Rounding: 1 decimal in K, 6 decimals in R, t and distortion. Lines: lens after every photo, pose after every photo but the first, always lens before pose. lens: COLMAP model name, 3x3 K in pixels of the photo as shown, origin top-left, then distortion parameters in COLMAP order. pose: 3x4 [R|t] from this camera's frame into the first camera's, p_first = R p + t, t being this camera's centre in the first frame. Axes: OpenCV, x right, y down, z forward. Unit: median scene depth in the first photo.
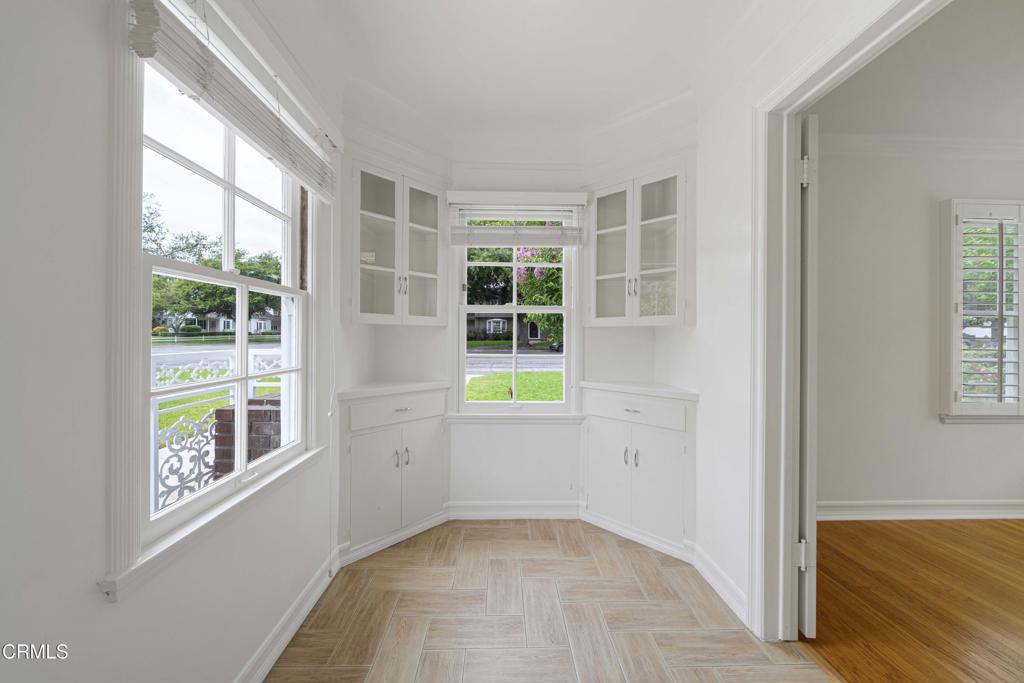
lens RADIAL K [[350.4, 0, 506.1], [0, 350.4, 340.2], [0, 0, 1]] dist [-0.001935, 0.000060]
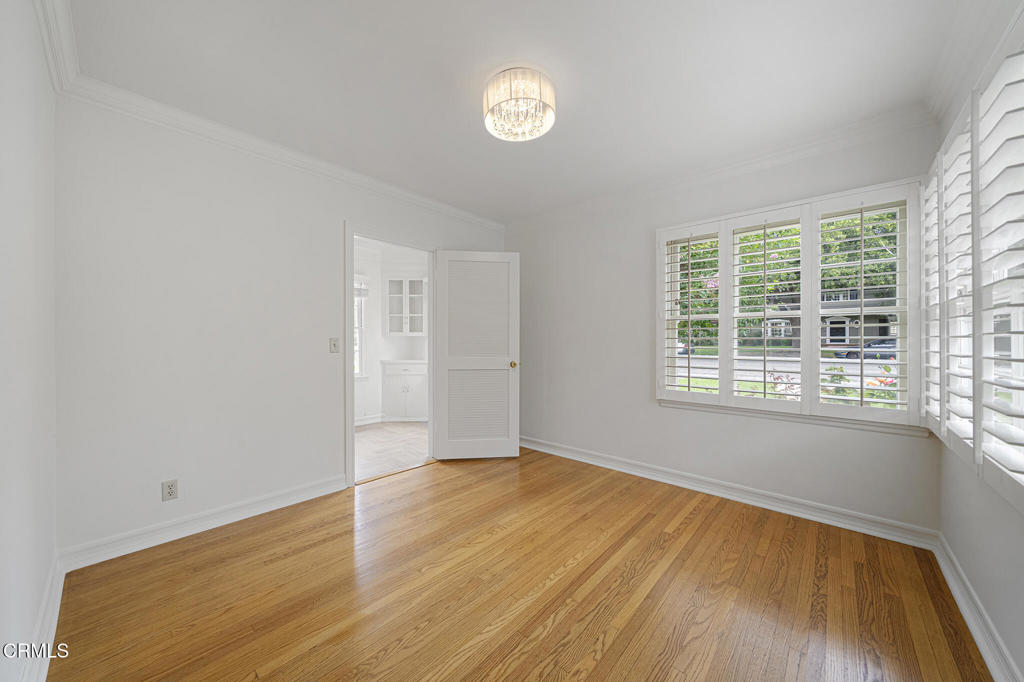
lens RADIAL K [[350.4, 0, 506.1], [0, 350.4, 339.7], [0, 0, 1]] dist [-0.001935, 0.000060]
pose [[0.727150, -0.013297, -0.686350, 1.769468], [-0.000283, 0.999806, -0.019670, 0.028068], [0.686479, 0.014497, 0.727005, -0.304869]]
